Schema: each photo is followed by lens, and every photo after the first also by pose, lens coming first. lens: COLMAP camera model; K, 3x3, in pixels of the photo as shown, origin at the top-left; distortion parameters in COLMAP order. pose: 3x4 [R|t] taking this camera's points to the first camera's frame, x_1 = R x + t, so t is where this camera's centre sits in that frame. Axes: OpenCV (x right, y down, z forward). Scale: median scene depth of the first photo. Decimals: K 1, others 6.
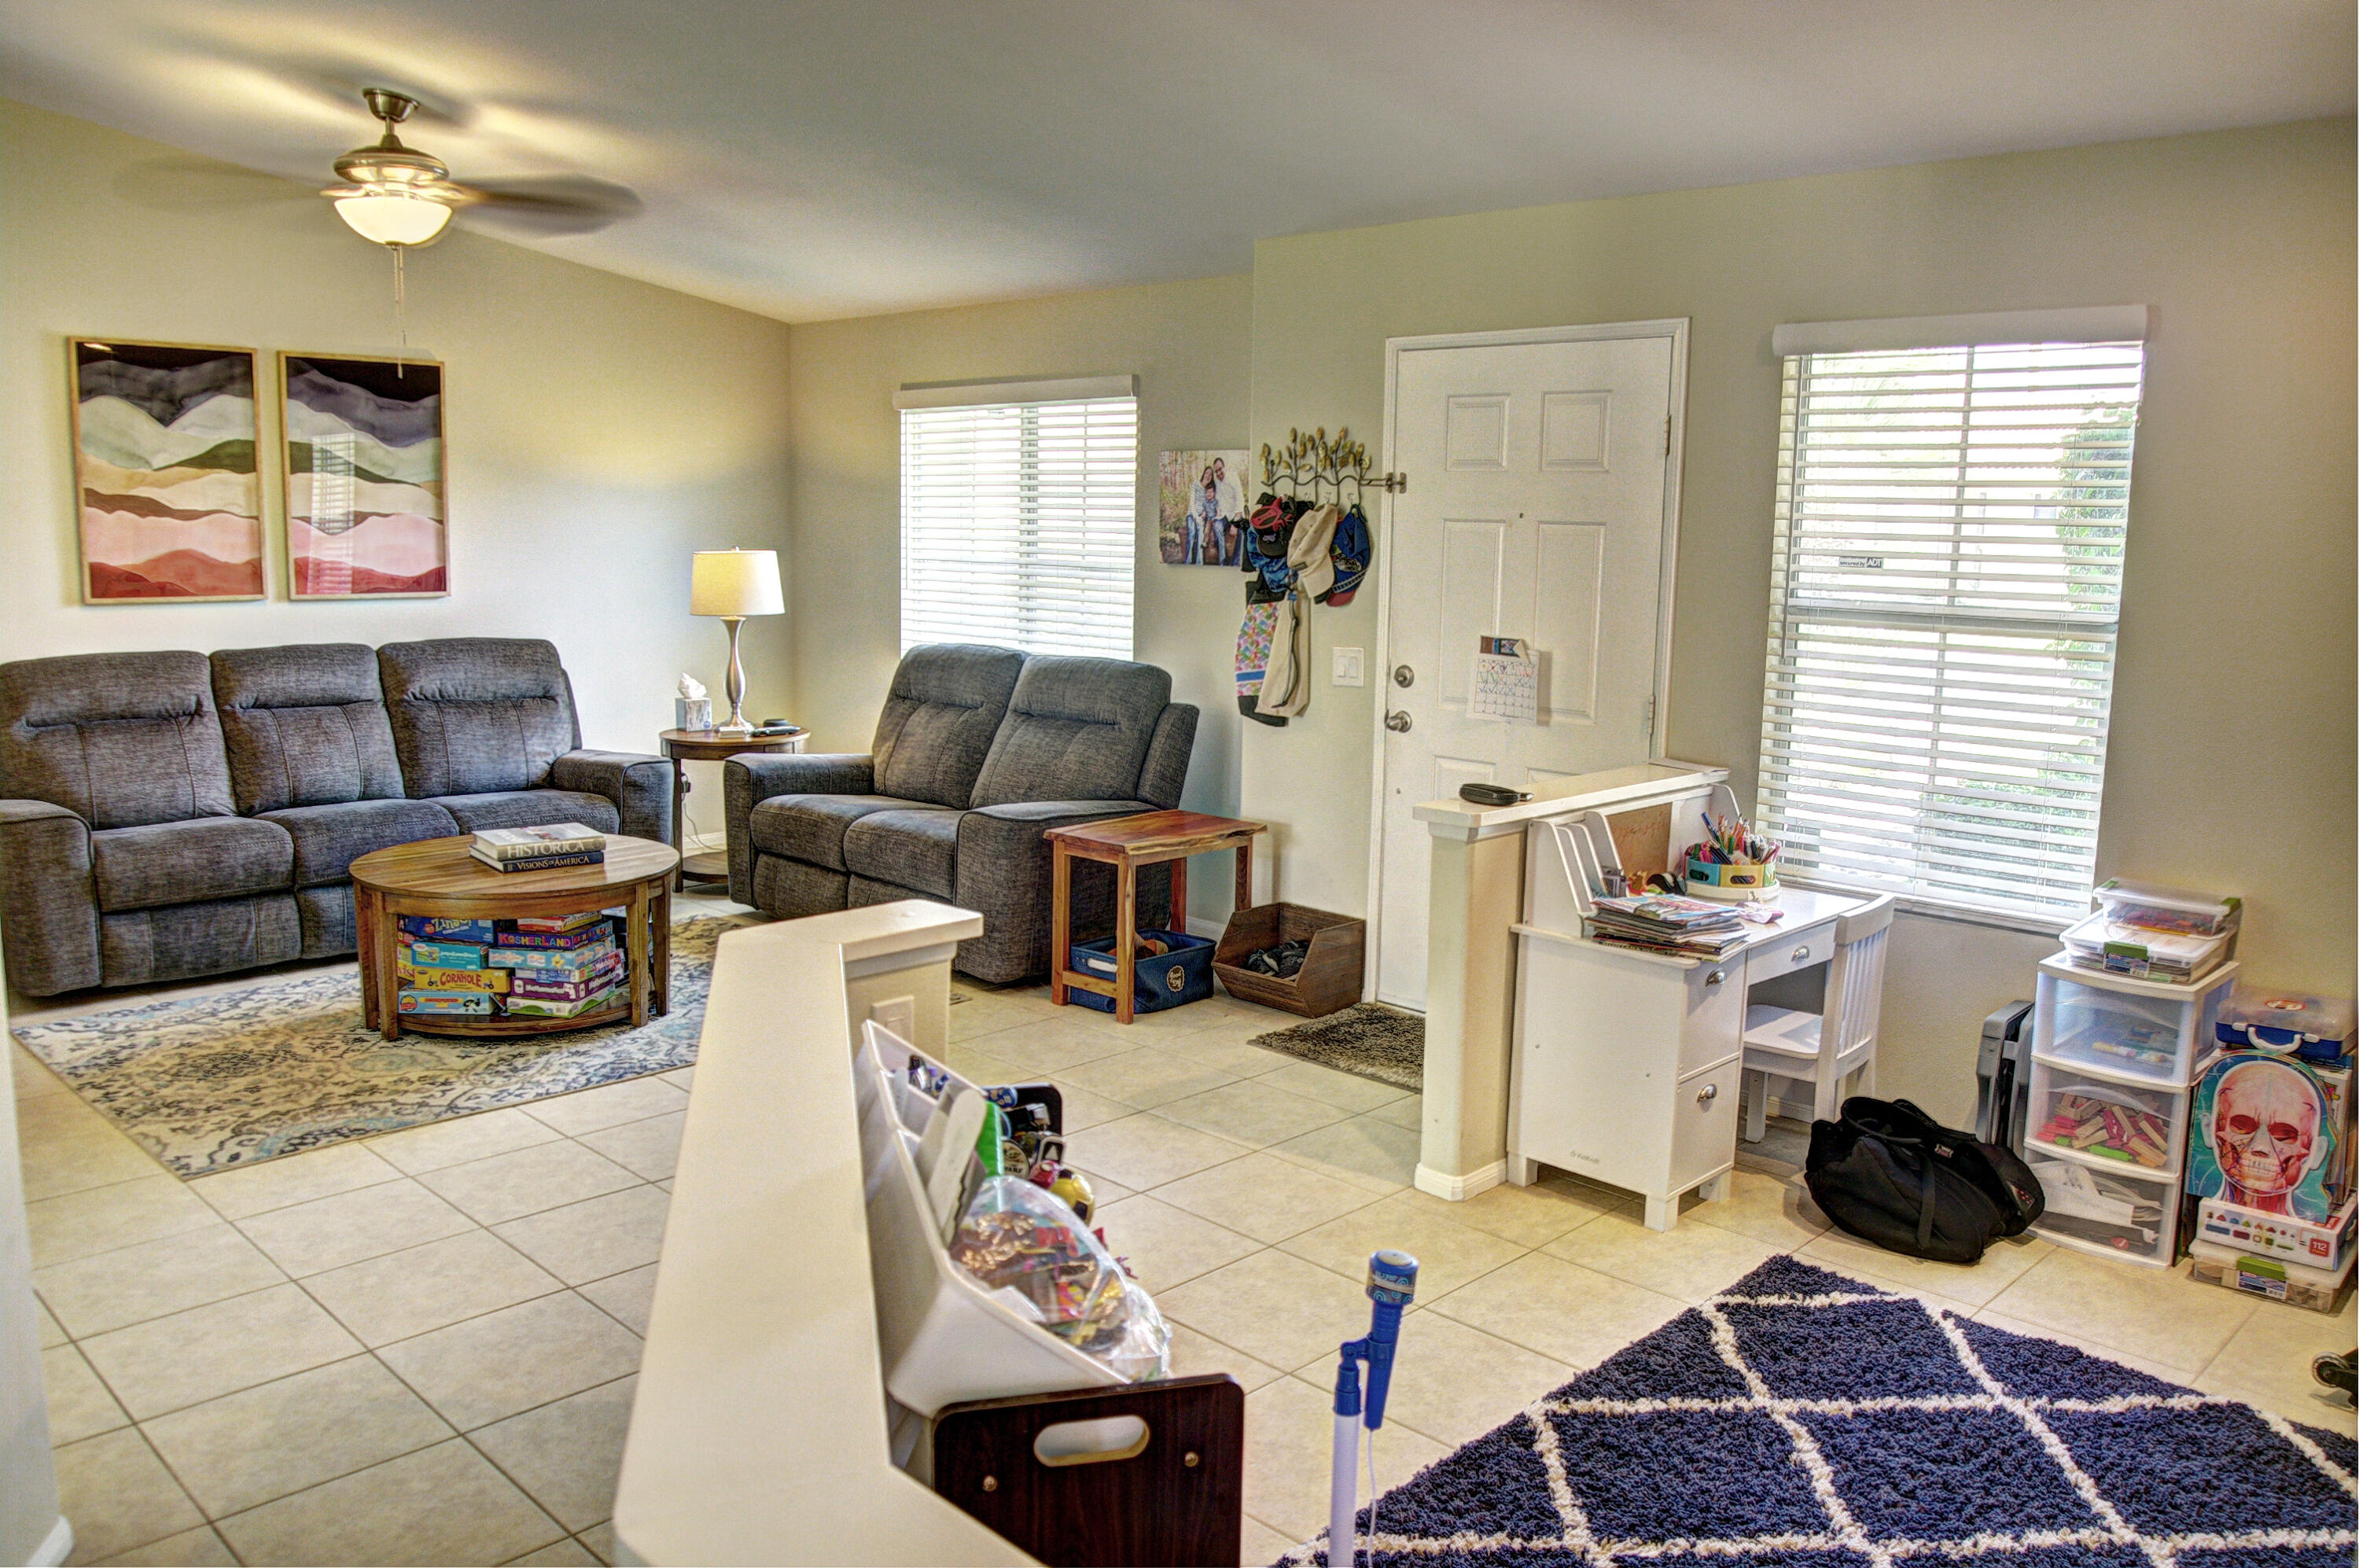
lens RADIAL K [[1777.3, 0, 1159.1], [0, 1777.3, 772.1], [0, 0, 1]] dist [-0.074697, 0.042165]
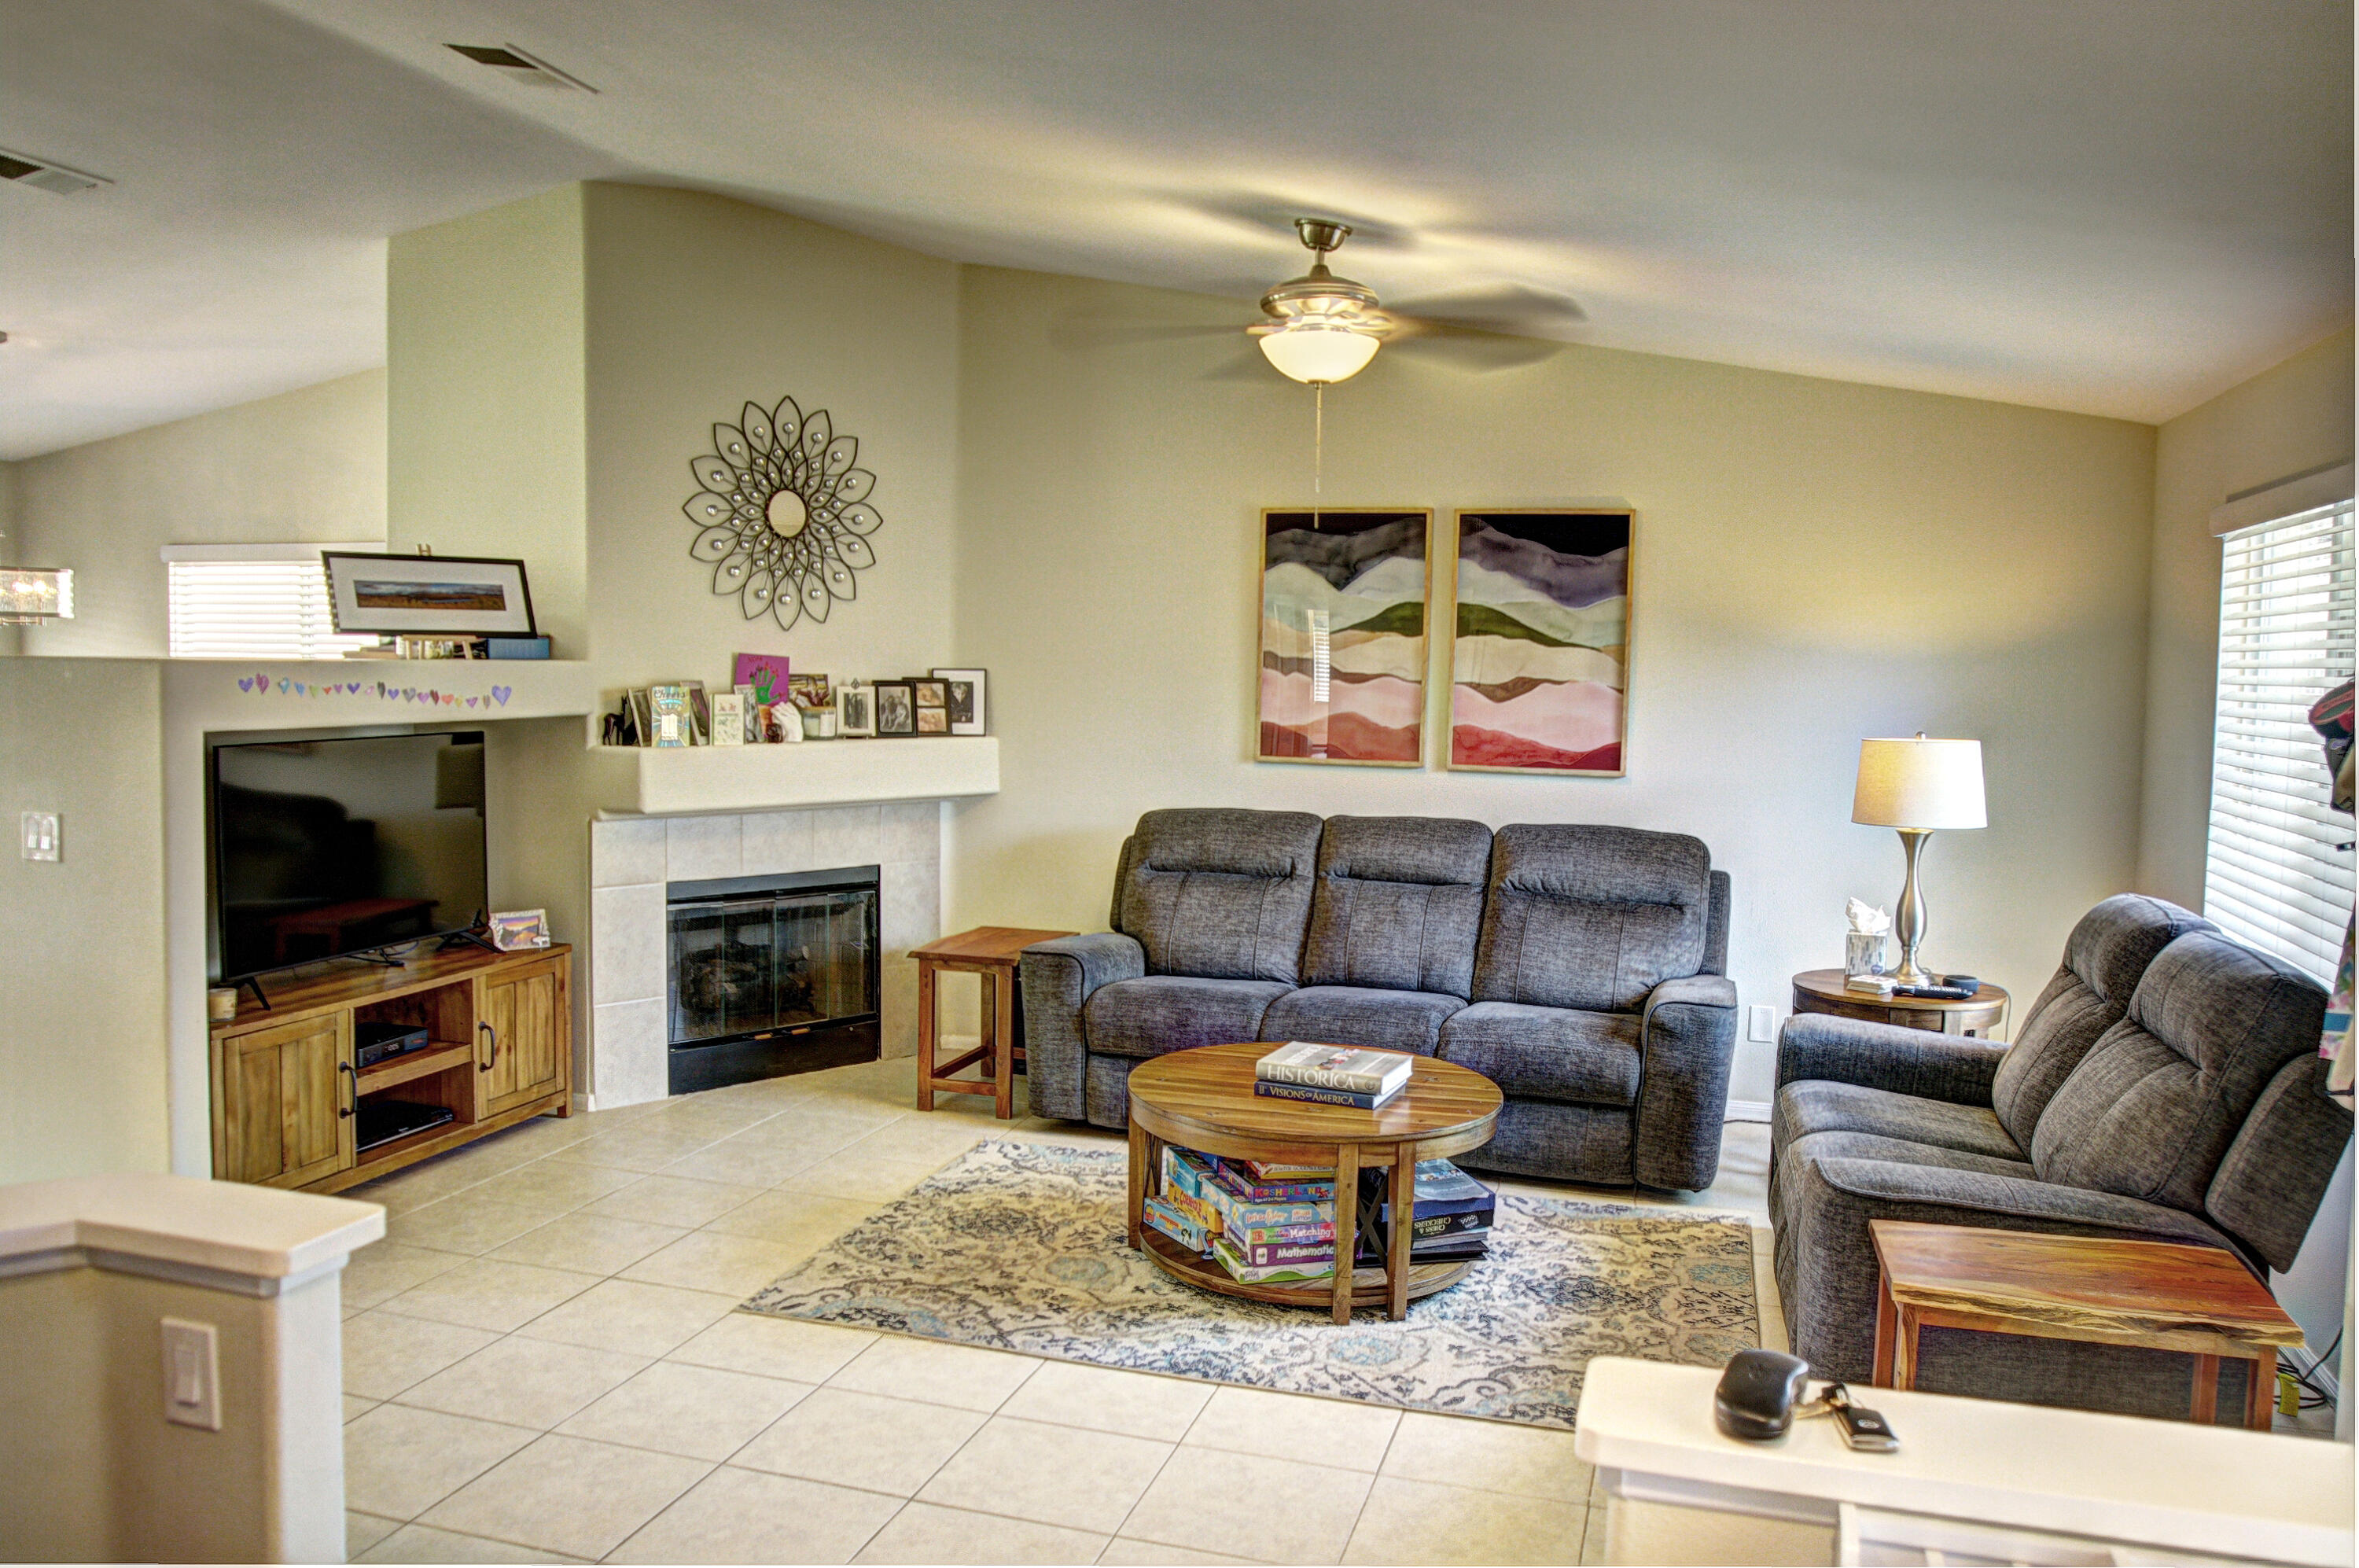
lens RADIAL K [[1777.3, 0, 1159.1], [0, 1777.3, 772.1], [0, 0, 1]] dist [-0.074697, 0.042165]
pose [[0.465652, 0.051792, -0.883451, 0.300413], [-0.140699, 0.989921, -0.016127, -0.064915], [0.873712, 0.131810, 0.468245, 0.451744]]
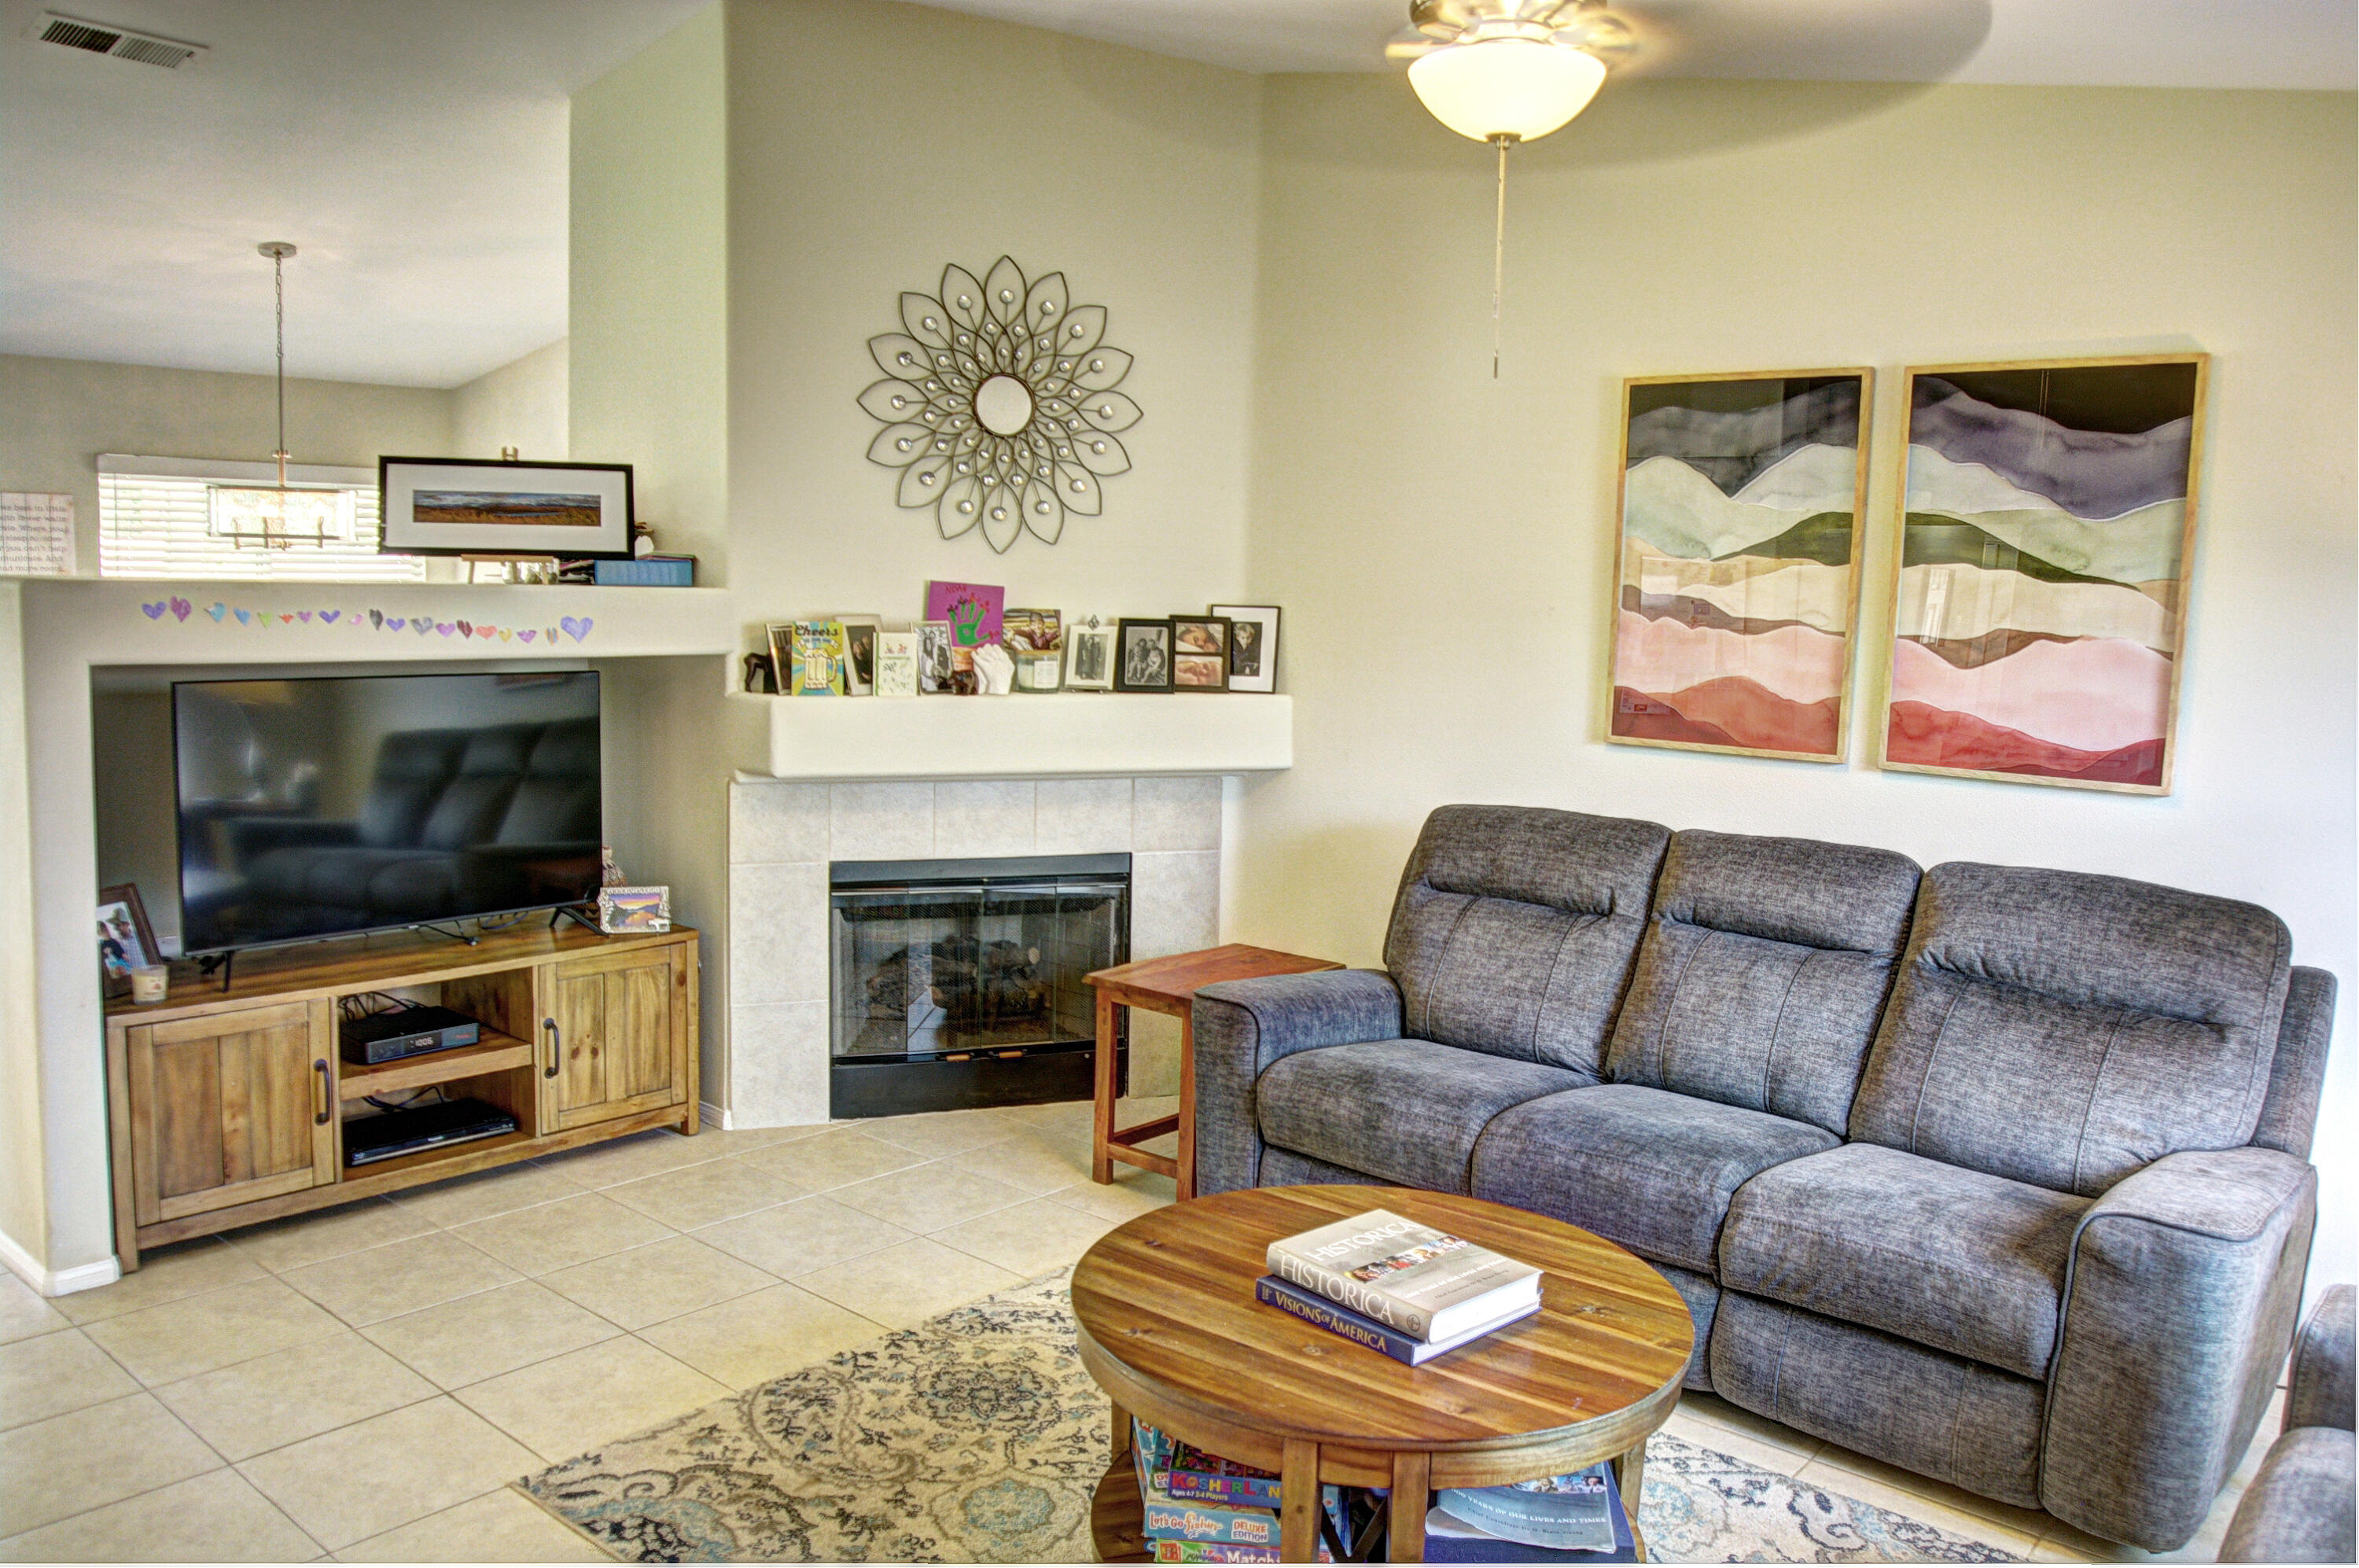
lens RADIAL K [[1777.3, 0, 1159.1], [0, 1777.3, 772.1], [0, 0, 1]] dist [-0.074697, 0.042165]
pose [[0.065267, 0.093092, -0.993516, 0.111799], [-0.171255, 0.981912, 0.080754, -0.112724], [0.983063, 0.164874, 0.080029, 0.760613]]
